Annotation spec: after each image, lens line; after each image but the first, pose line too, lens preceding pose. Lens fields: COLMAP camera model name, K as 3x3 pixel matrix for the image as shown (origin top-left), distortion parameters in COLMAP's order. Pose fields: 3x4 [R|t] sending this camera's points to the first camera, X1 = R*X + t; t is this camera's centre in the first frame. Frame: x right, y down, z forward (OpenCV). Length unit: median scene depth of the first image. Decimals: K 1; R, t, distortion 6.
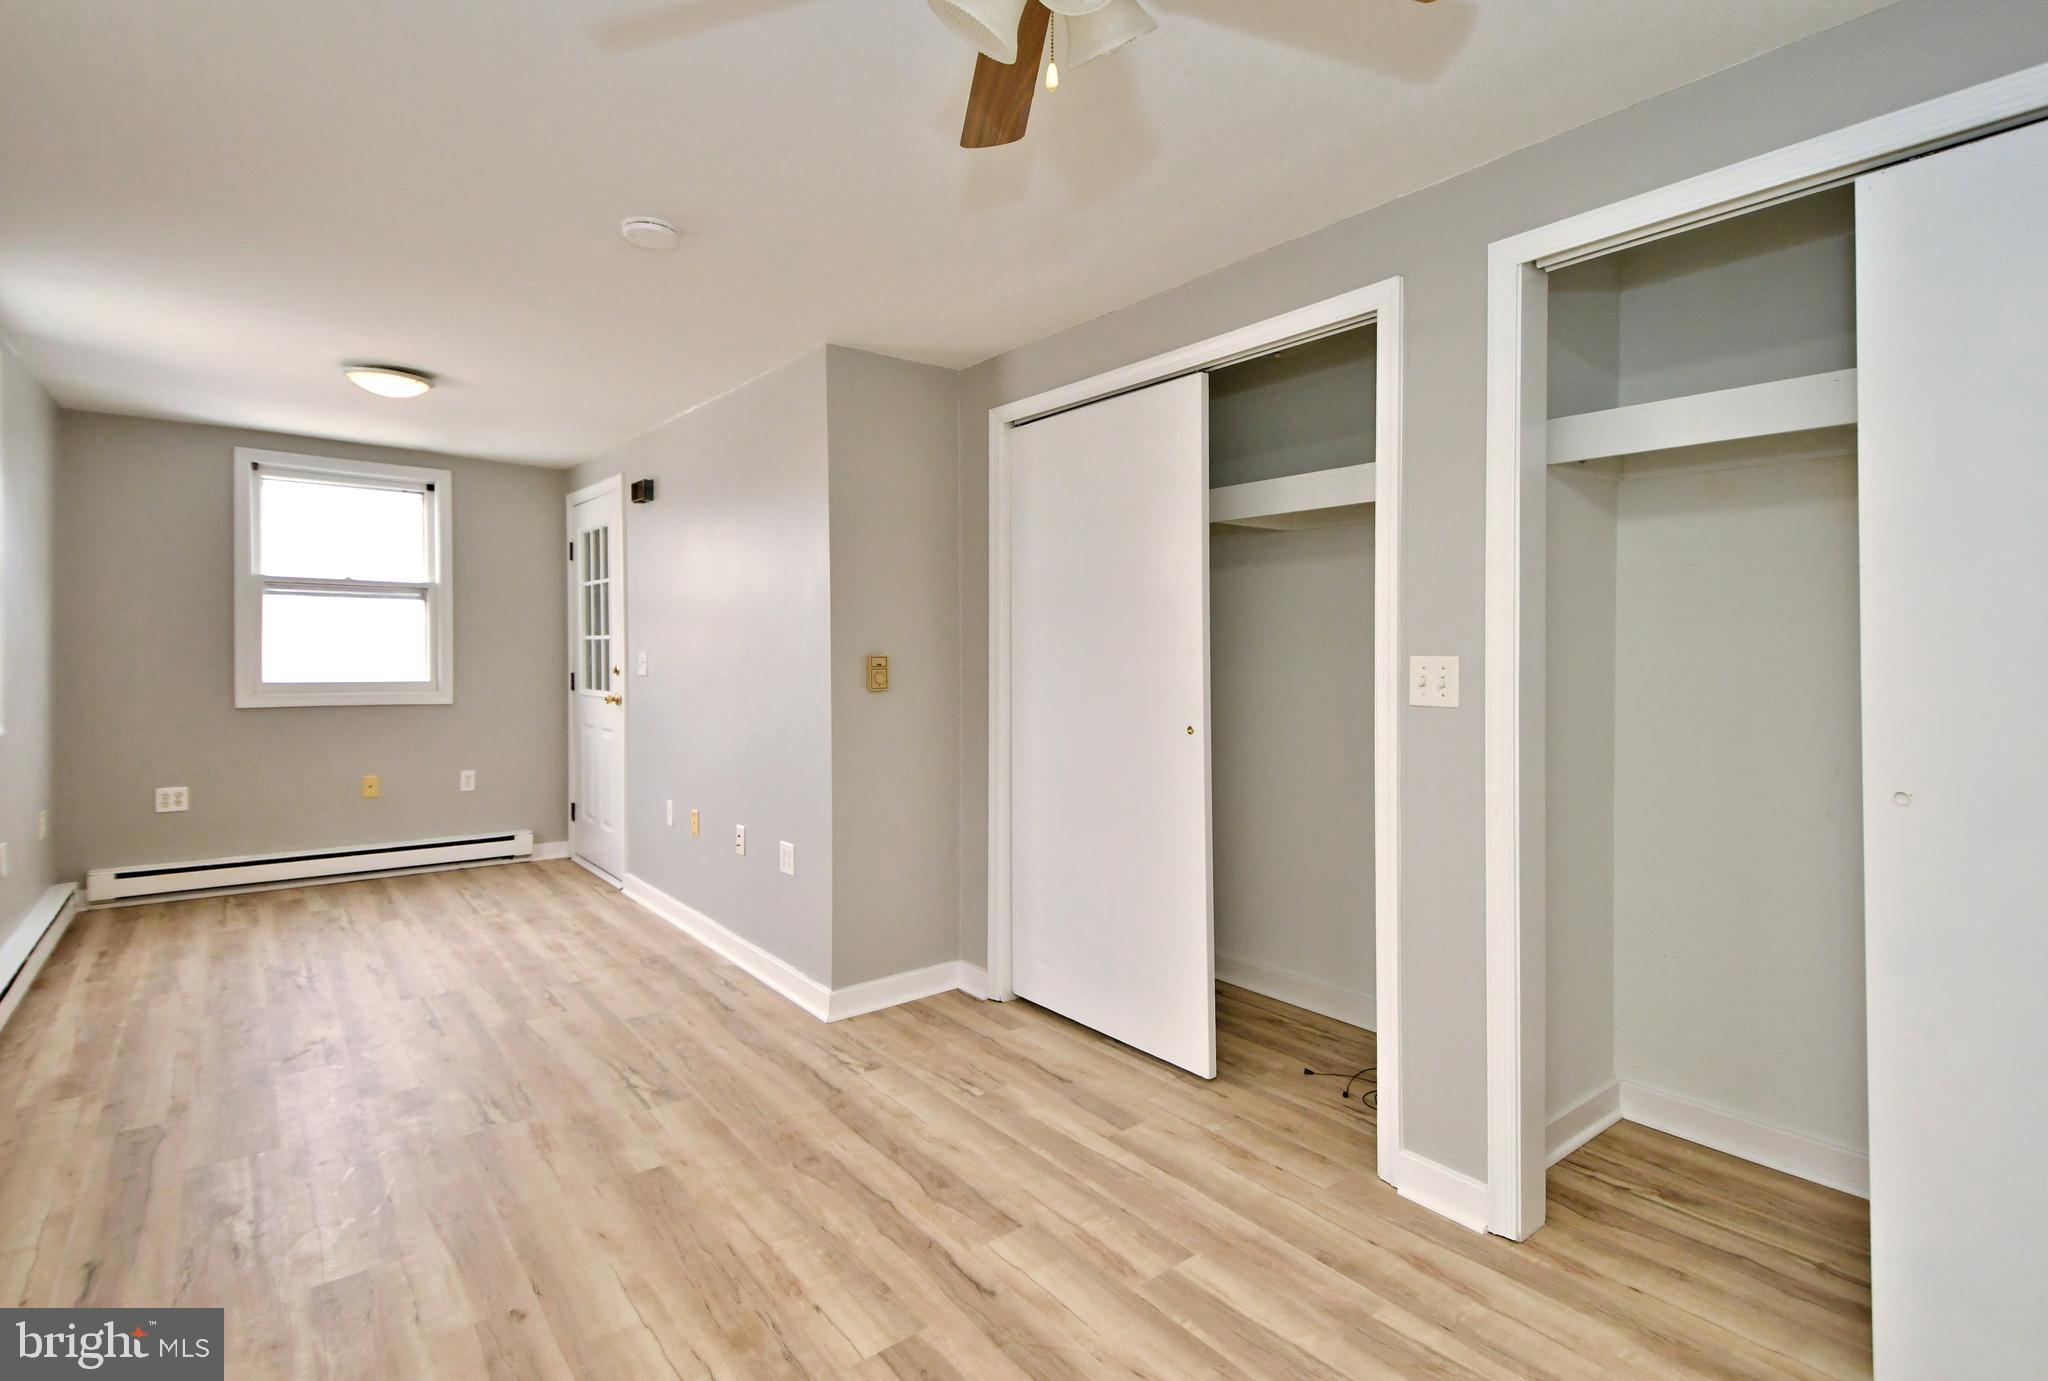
lens RADIAL K [[1023.6, 0, 1019.4], [0, 1023.6, 656.3], [0, 0, 1]] dist [0.015422, -0.000704]
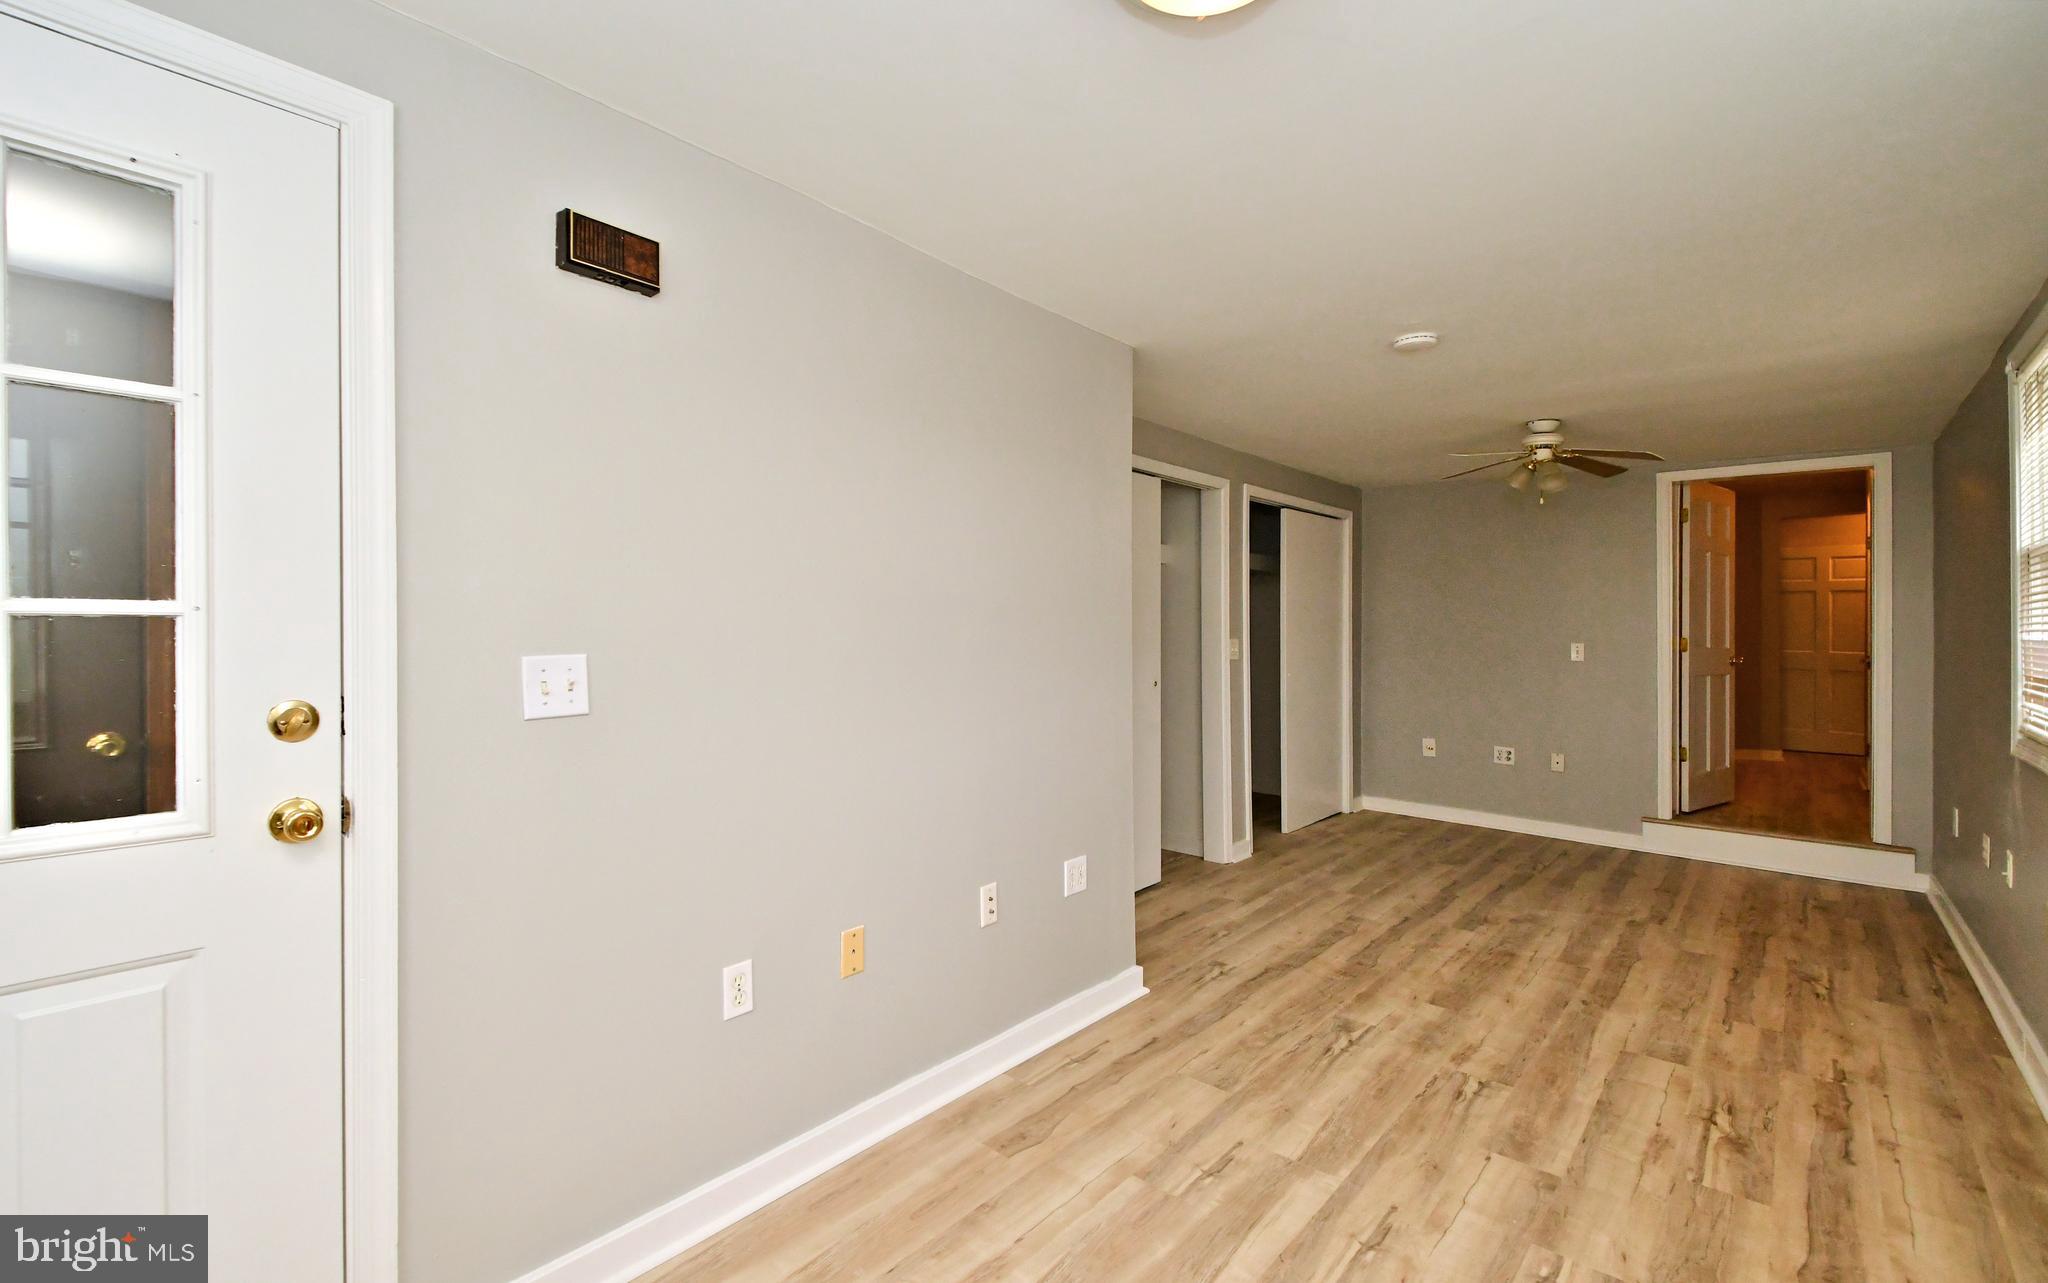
lens RADIAL K [[834.4, 0, 1015.1], [0, 834.4, 617.2], [0, 0, 1]] dist [0.000821, 0.000197]
pose [[-0.159087, -0.003187, 0.987259, -1.176765], [-0.002920, 0.999992, 0.002757, -0.041267], [-0.987260, -0.002444, -0.159095, 1.467293]]
